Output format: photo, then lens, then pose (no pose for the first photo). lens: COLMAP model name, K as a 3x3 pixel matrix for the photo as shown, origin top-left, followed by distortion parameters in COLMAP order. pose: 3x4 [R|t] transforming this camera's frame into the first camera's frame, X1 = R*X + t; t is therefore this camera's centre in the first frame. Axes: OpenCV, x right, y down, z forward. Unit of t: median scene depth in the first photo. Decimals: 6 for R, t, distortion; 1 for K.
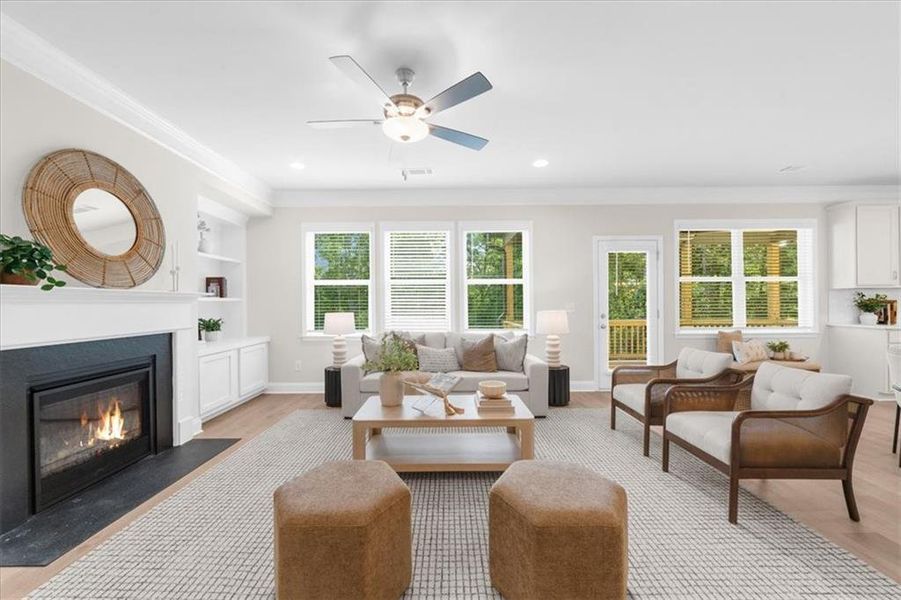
lens RADIAL K [[358.9, 0, 460.7], [0, 358.9, 302.3], [0, 0, 1]] dist [-0.001213, -0.000068]
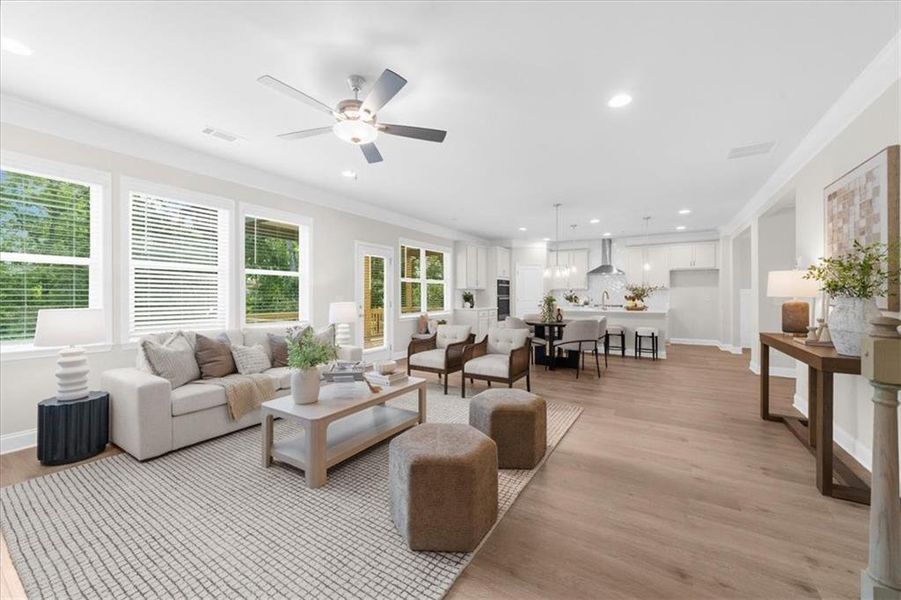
lens RADIAL K [[352.1, 0, 446.3], [0, 352.1, 297.3], [0, 0, 1]] dist [-0.010412, -0.000169]
pose [[0.518309, 0.002127, 0.855191, -0.511999], [-0.010269, 0.999940, 0.003736, -0.000719], [-0.855132, -0.010718, 0.518299, 0.130261]]
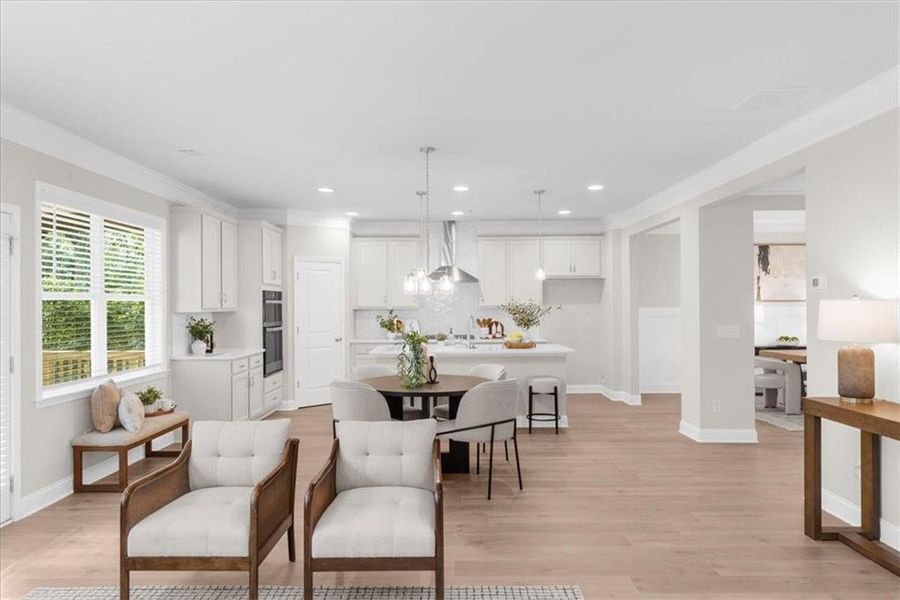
lens RADIAL K [[600.3, 0, 445.5], [0, 600.3, 304.7], [0, 0, 1]] dist [0.000146, 0.000103]
pose [[-0.023080, 0.006053, 0.999715, -0.293961], [-0.002327, 0.999979, -0.006109, -0.048728], [-0.999731, -0.002467, -0.023065, 0.451574]]
